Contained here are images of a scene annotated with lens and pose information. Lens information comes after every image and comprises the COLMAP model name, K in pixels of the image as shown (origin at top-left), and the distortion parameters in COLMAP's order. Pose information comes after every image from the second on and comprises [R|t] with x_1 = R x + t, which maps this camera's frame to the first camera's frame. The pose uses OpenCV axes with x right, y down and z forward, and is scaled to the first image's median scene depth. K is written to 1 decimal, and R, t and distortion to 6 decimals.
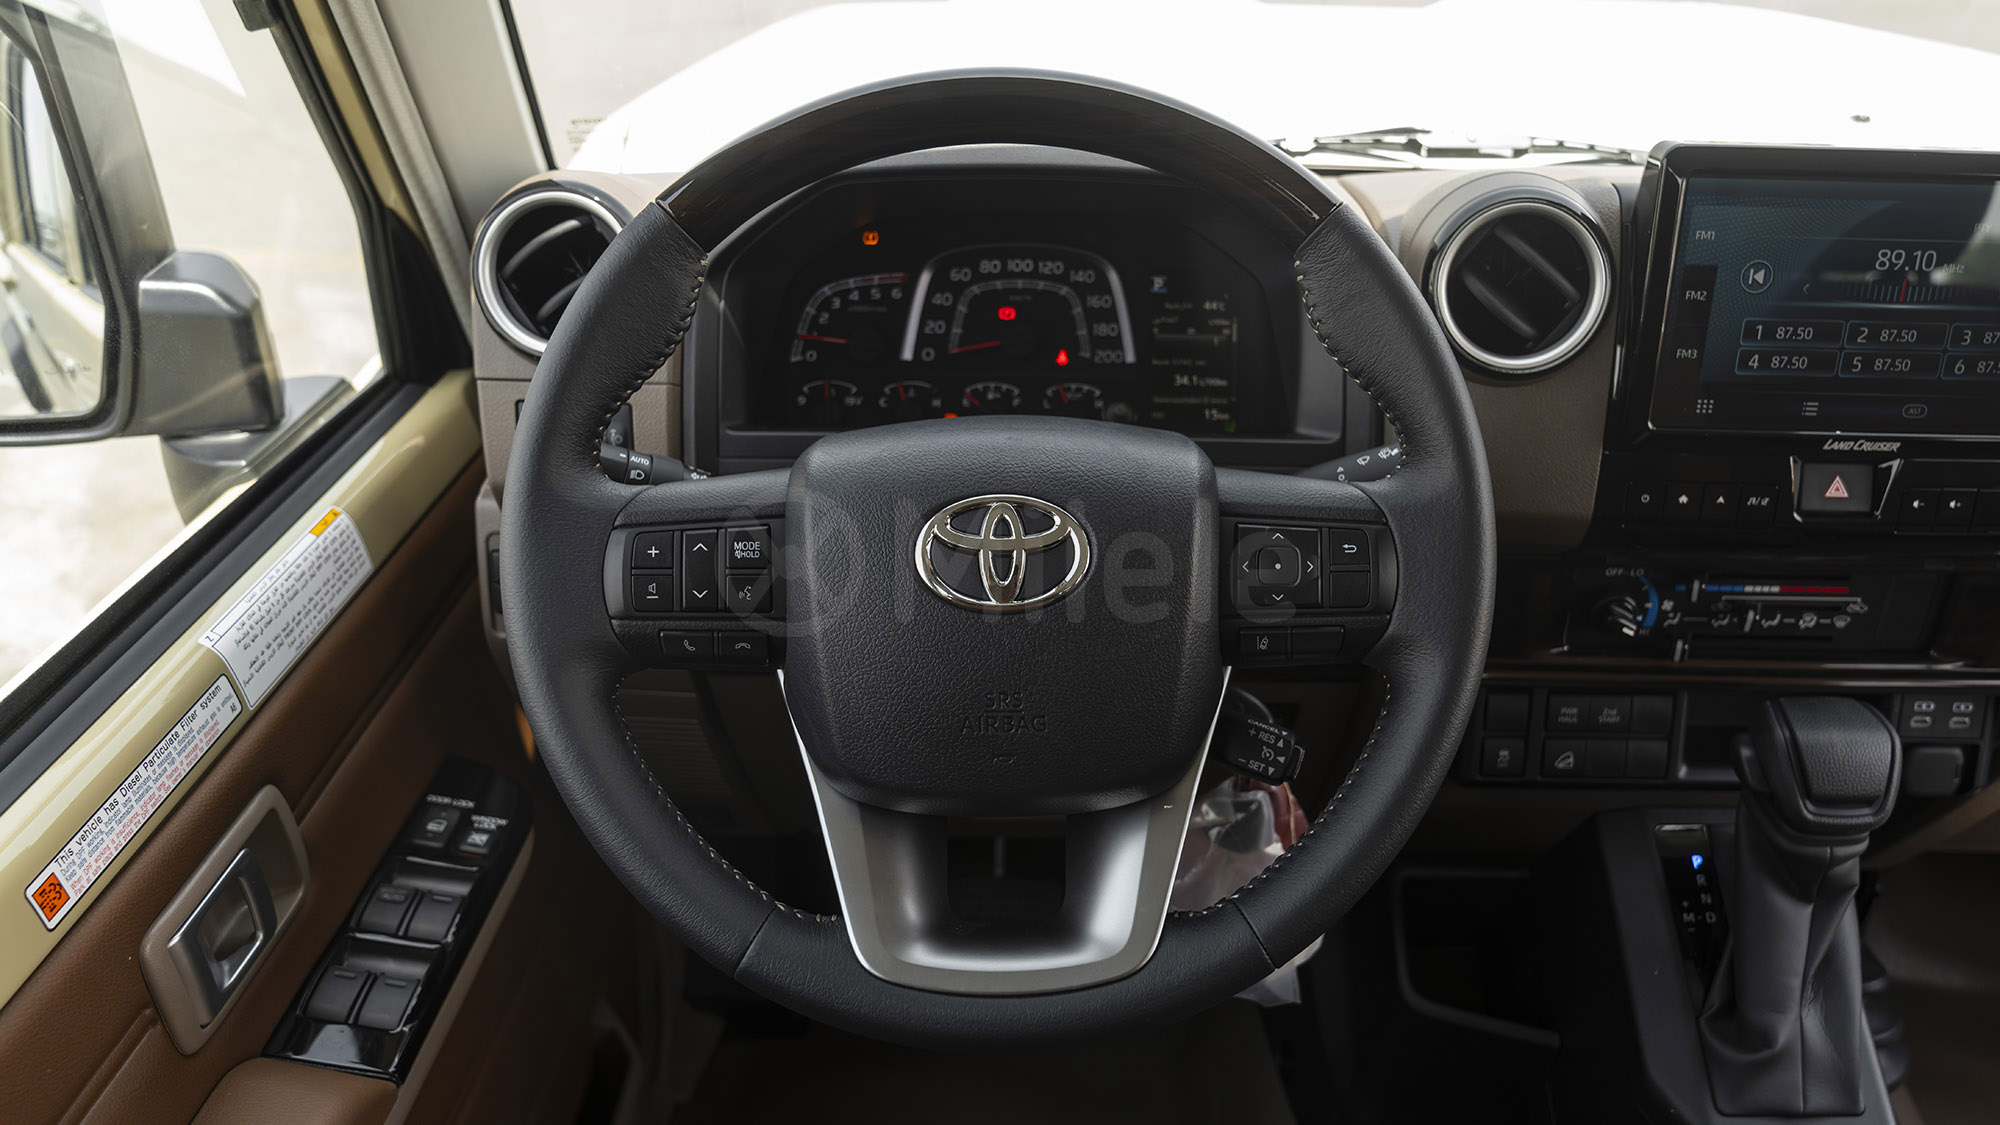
lens RADIAL K [[1546.9, 0, 1000.5], [0, 1546.9, 646.3], [0, 0, 1]] dist [-0.022603, 0.001521]
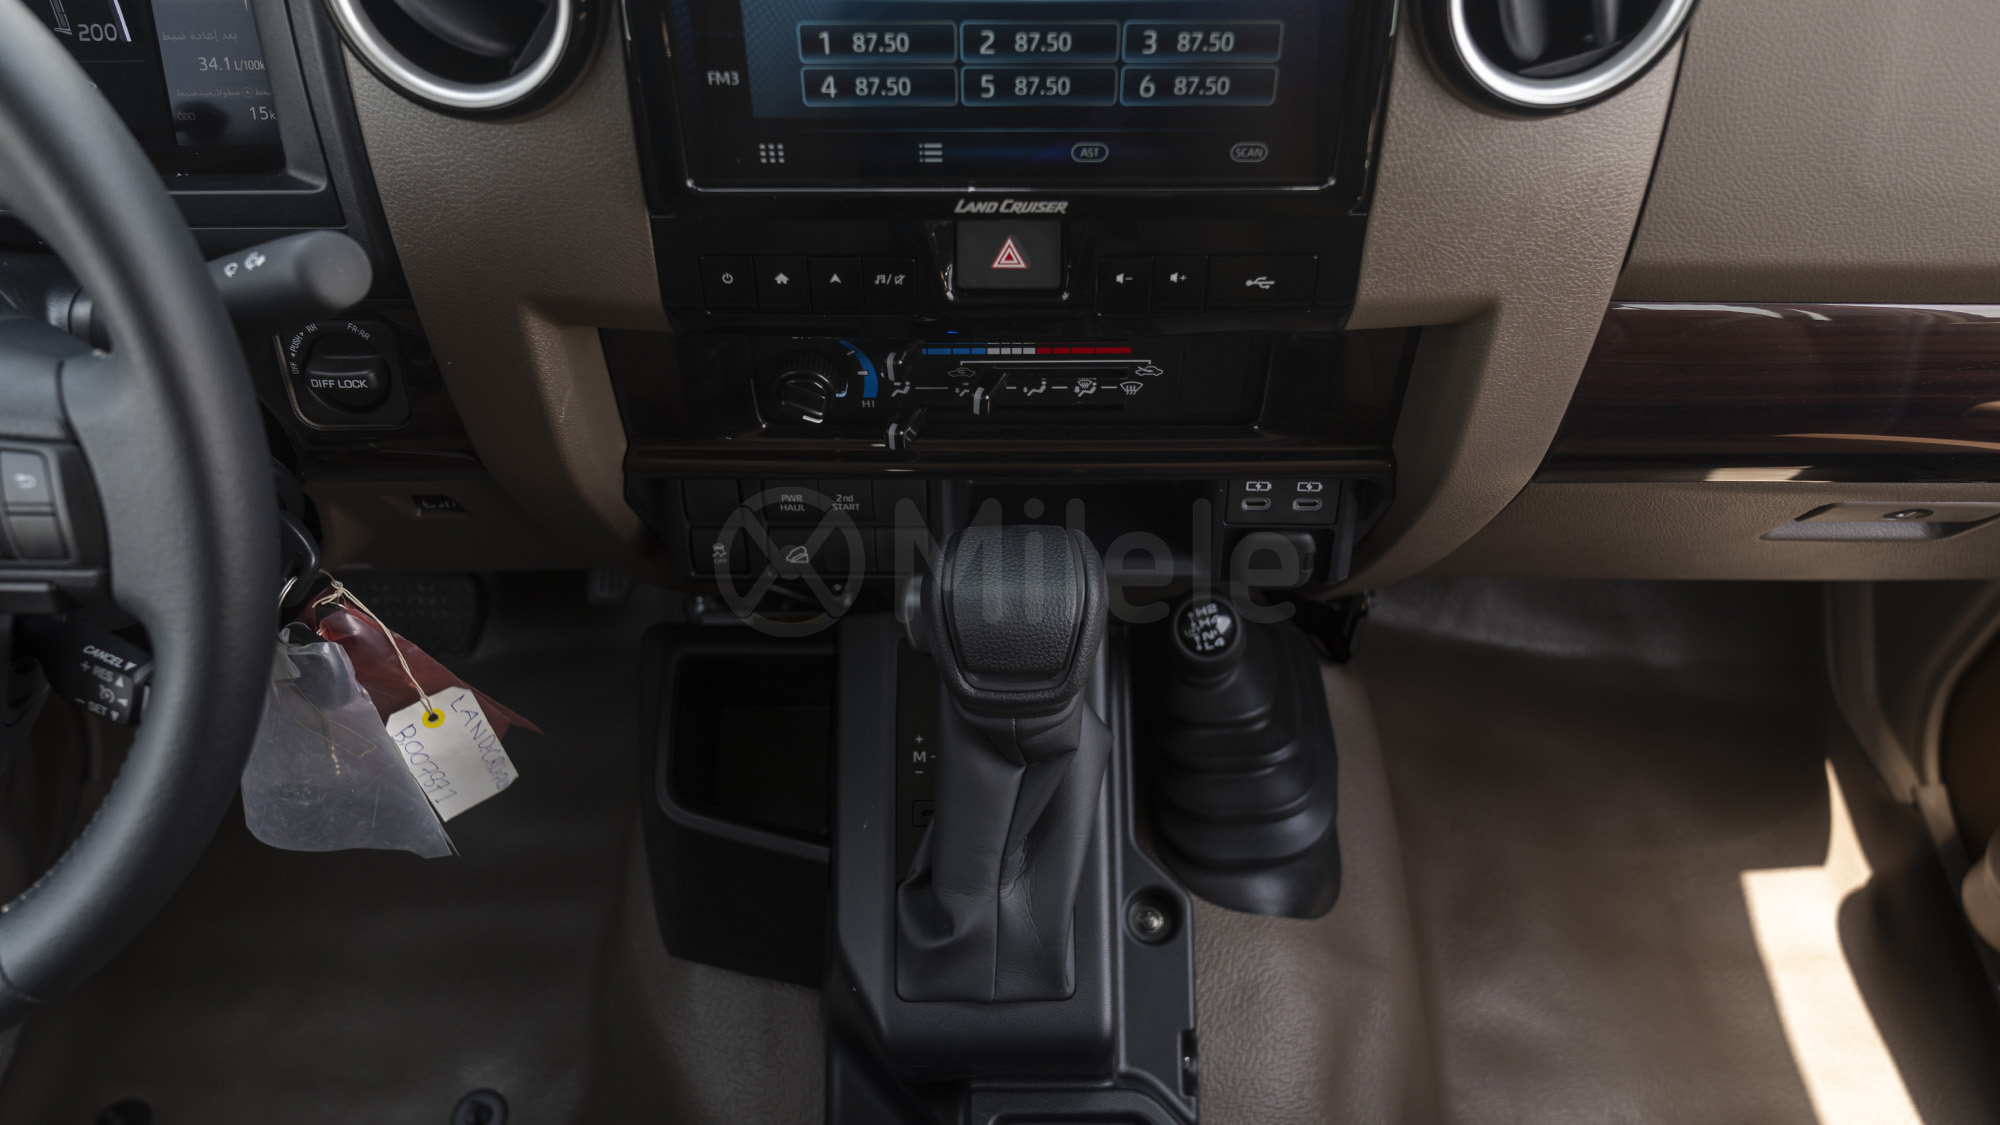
lens RADIAL K [[1546.9, 0, 1000.5], [0, 1546.9, 646.3], [0, 0, 1]] dist [-0.022603, 0.001521]
pose [[0.999508, -0.006894, -0.030594, 0.562107], [0.017719, 0.929054, 0.369520, -0.198043], [0.025876, -0.369881, 0.928719, 0.281281]]
